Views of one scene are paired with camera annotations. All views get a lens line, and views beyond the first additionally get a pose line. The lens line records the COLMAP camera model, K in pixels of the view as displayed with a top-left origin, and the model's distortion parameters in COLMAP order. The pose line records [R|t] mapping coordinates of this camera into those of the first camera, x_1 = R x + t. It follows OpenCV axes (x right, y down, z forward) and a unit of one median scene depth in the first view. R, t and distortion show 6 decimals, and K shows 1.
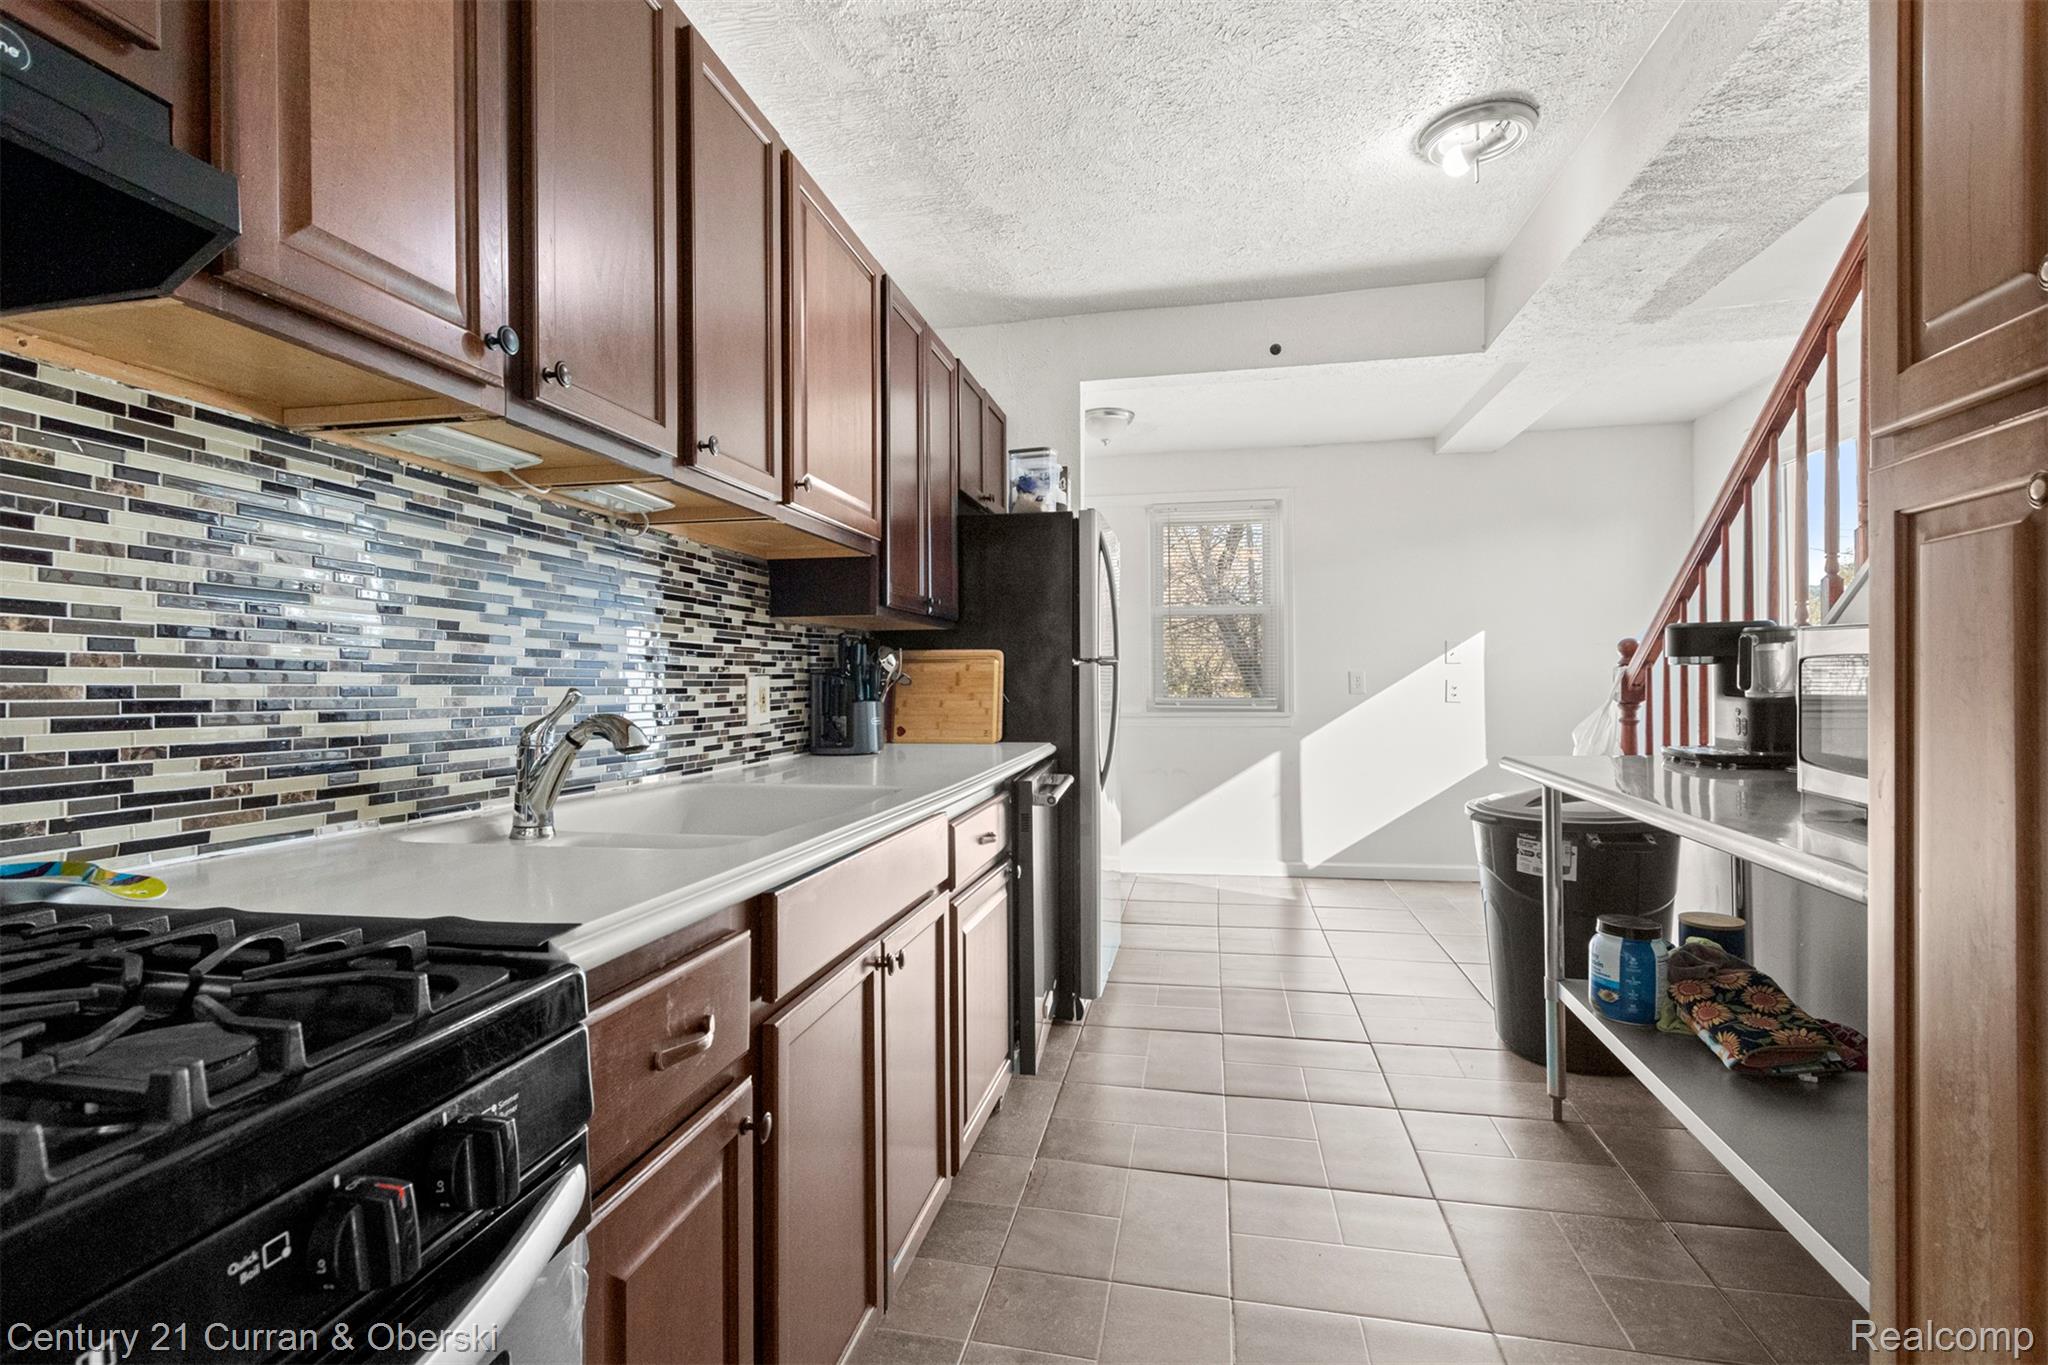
lens RADIAL K [[961.5, 0, 1014.7], [0, 961.5, 674.7], [0, 0, 1]] dist [0.001187, 0.000427]
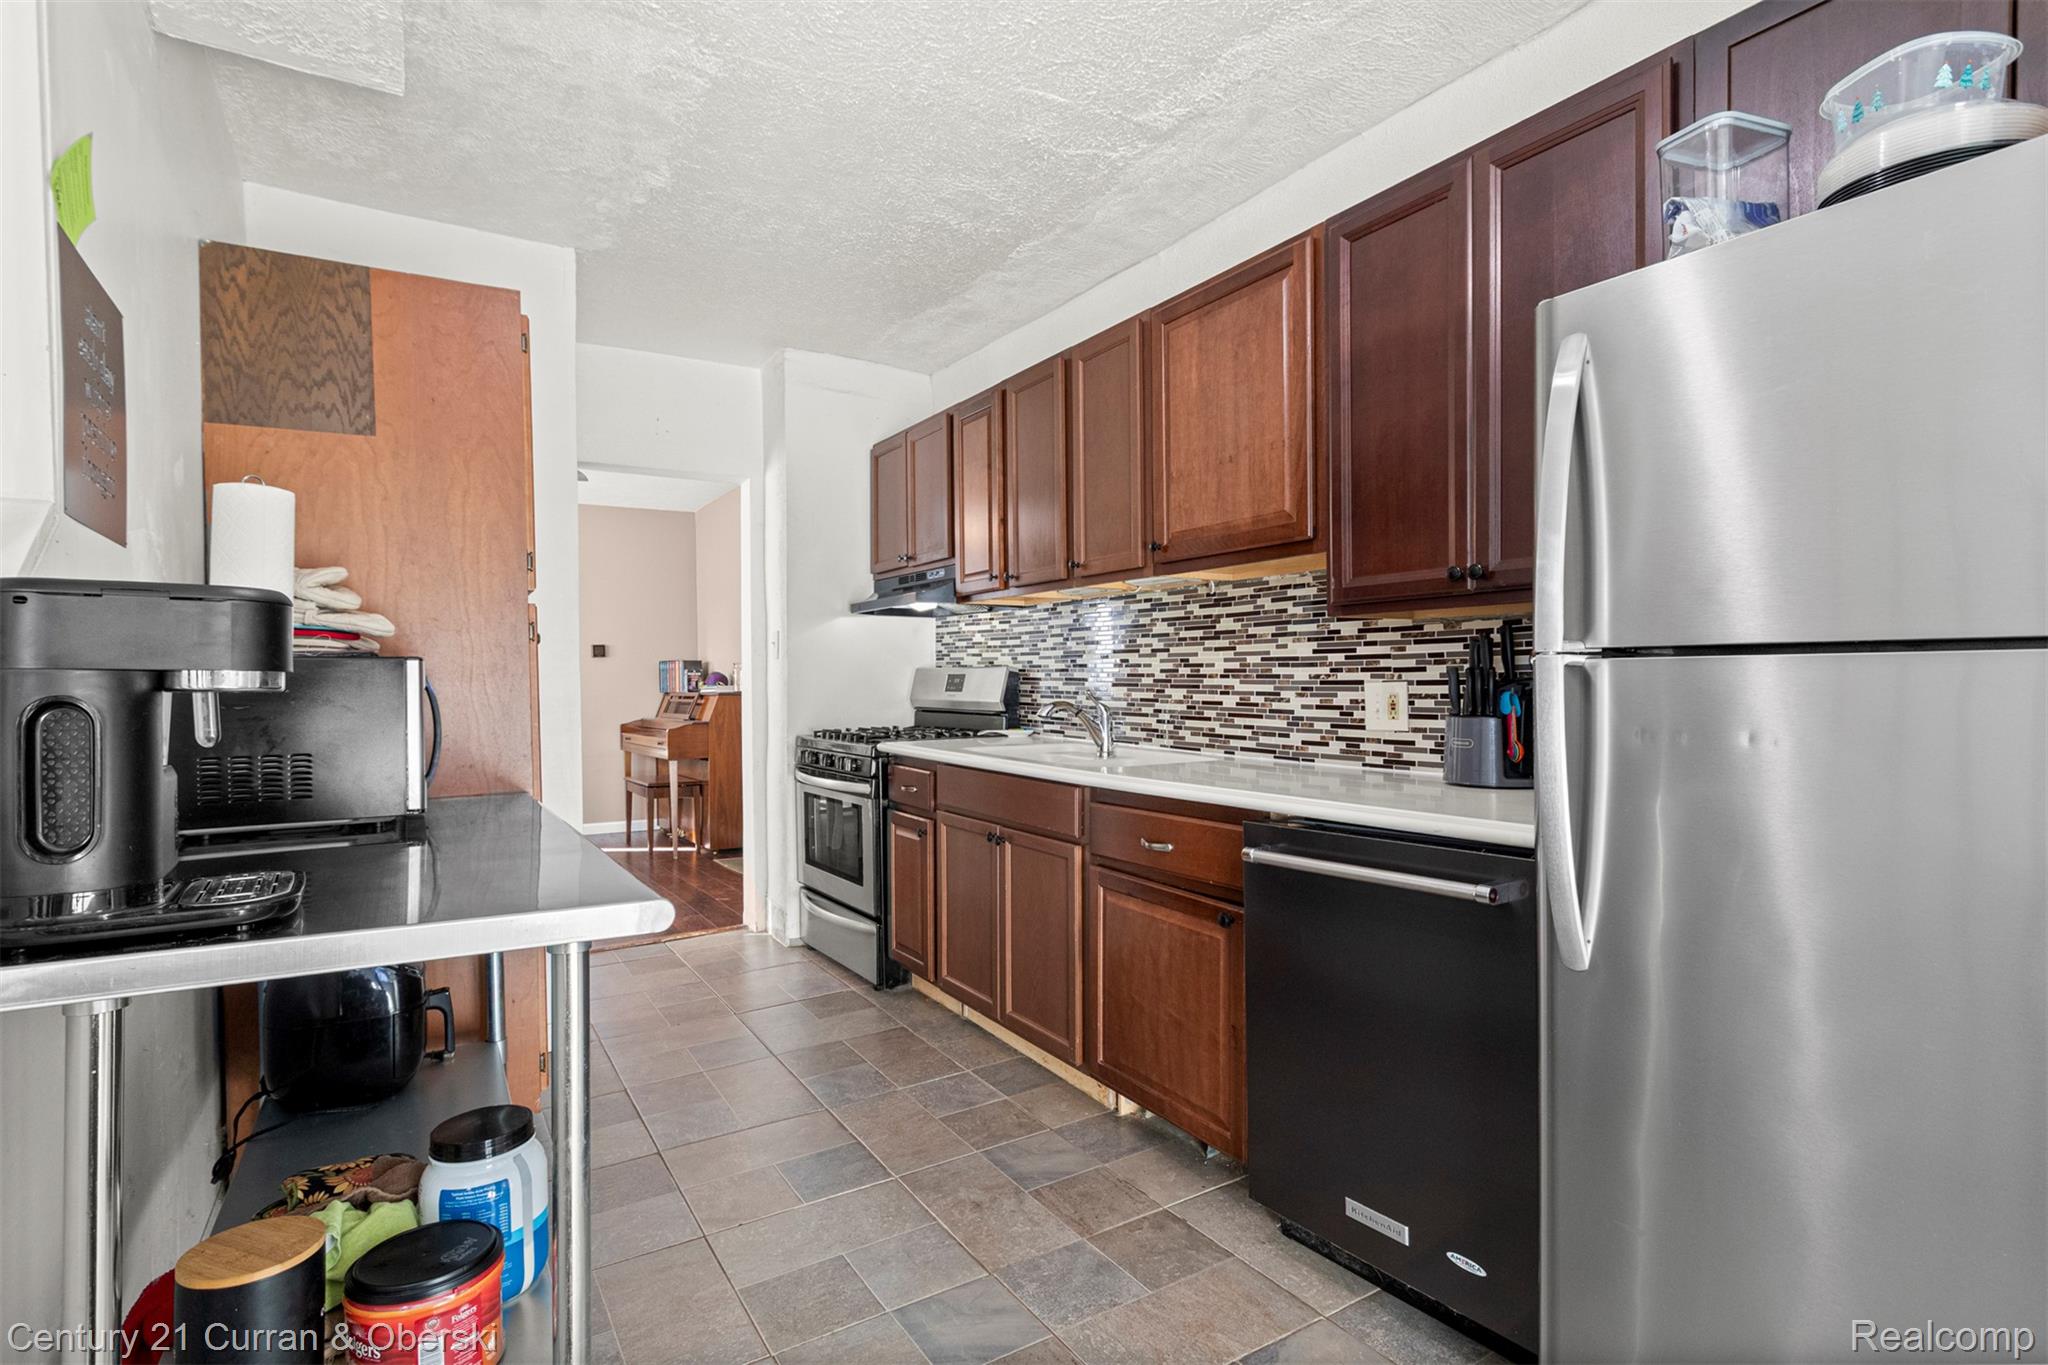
lens RADIAL K [[984.8, 0, 1006.4], [0, 984.8, 688.1], [0, 0, 1]] dist [-0.002044, -0.000241]
pose [[-0.725834, 0.019990, -0.687580, 0.847907], [0.016940, 0.999794, 0.011185, -0.012310], [0.687662, -0.003529, -0.726023, 1.741402]]
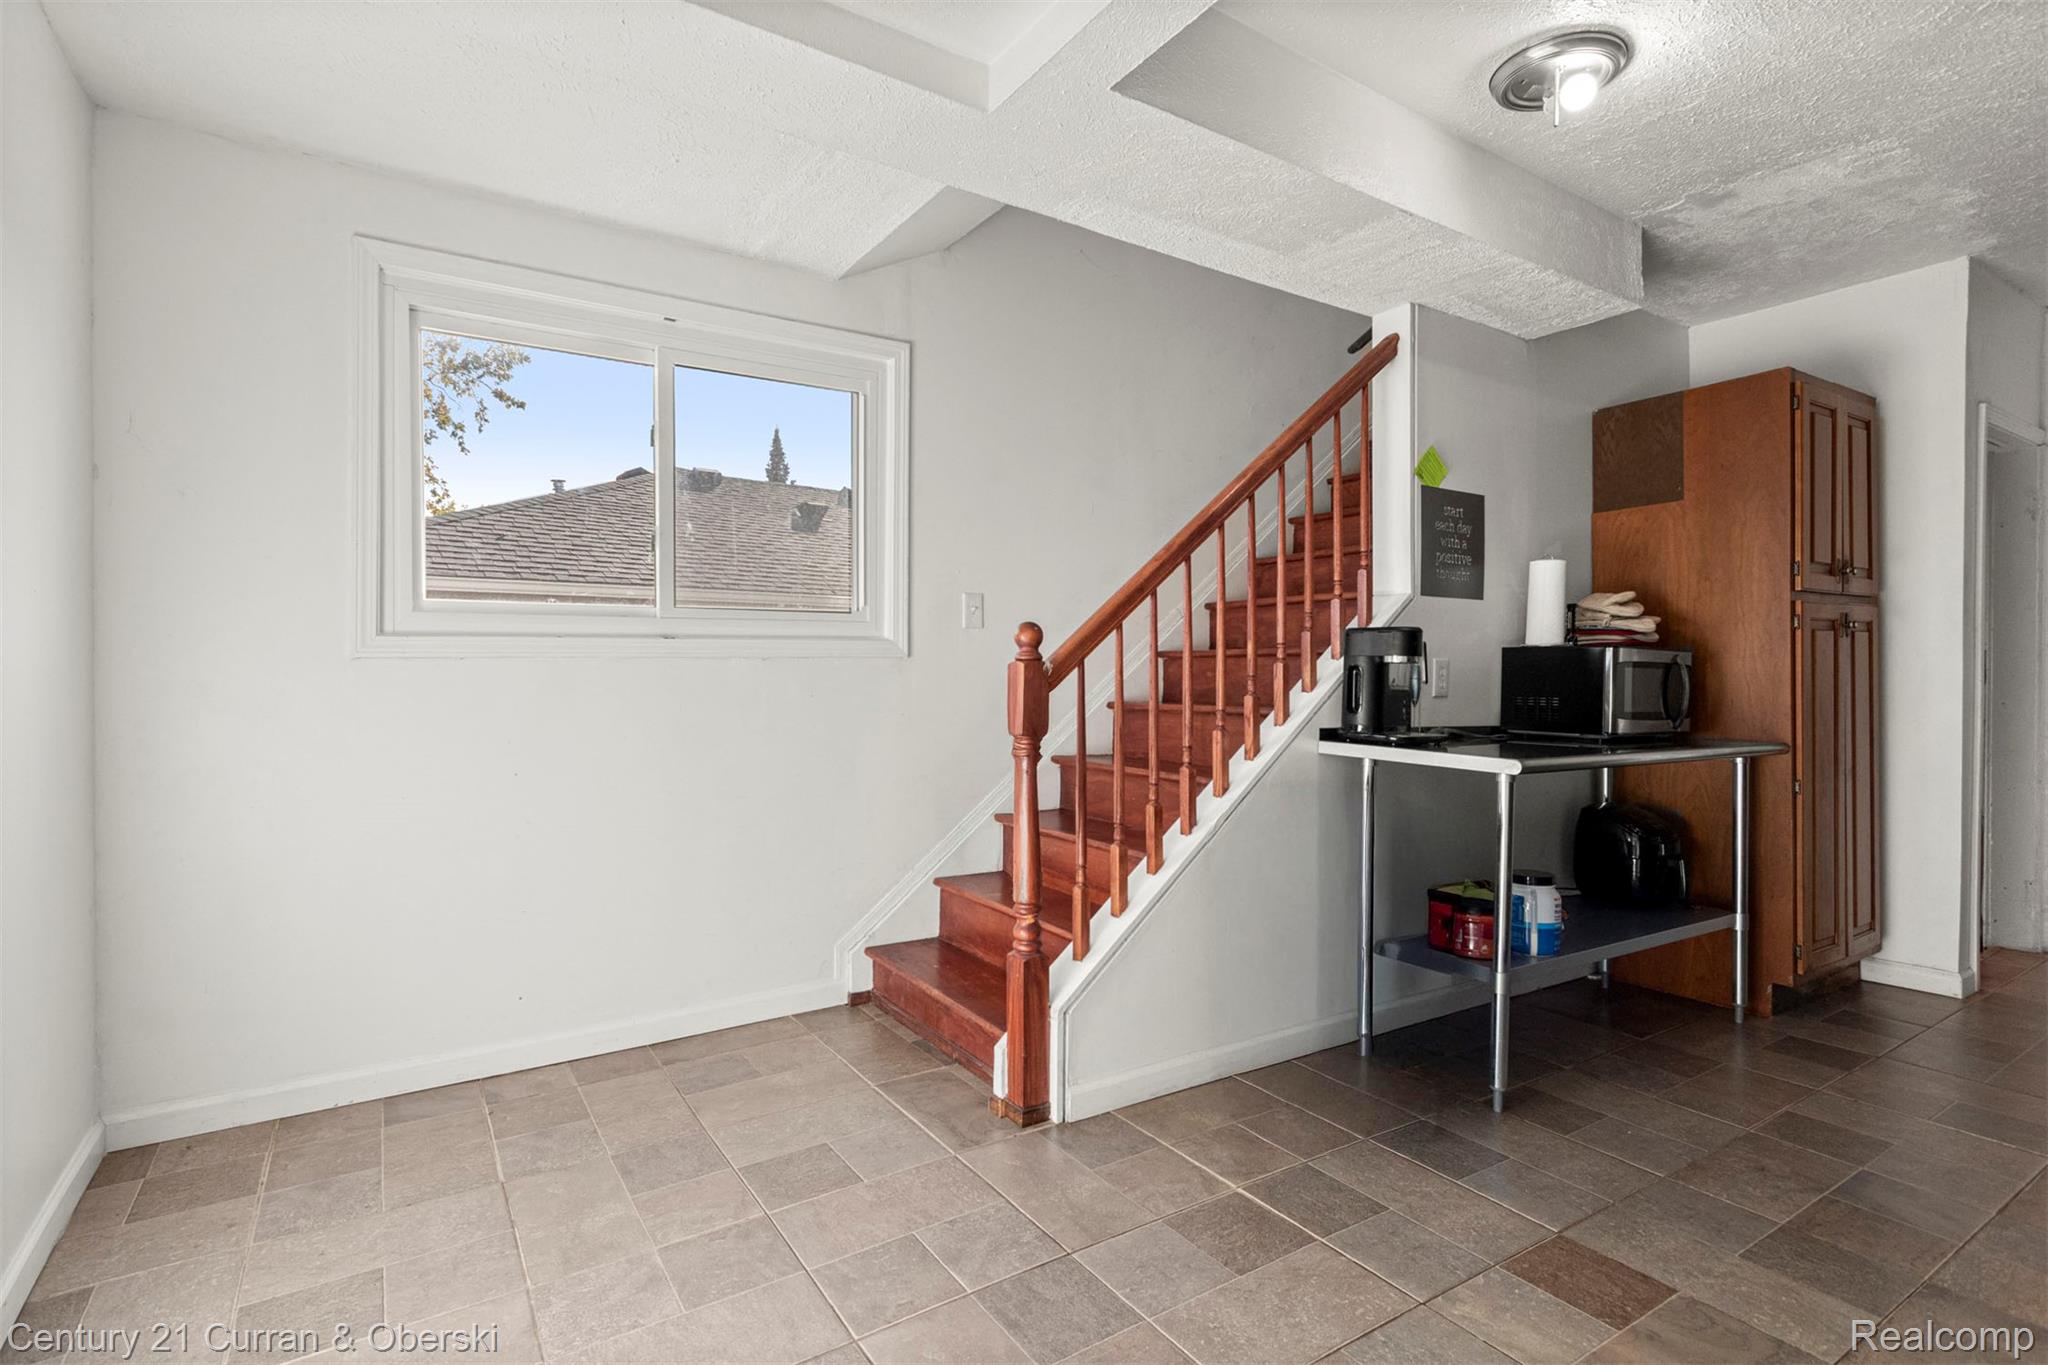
lens RADIAL K [[987.2, 0, 990.6], [0, 987.2, 677.6], [0, 0, 1]] dist [0.001475, 0.000010]
pose [[-0.689801, -0.002382, 0.723996, 0.212963], [0.003463, 0.999972, 0.006589, -0.003837], [-0.723991, 0.007052, -0.689773, 2.468457]]
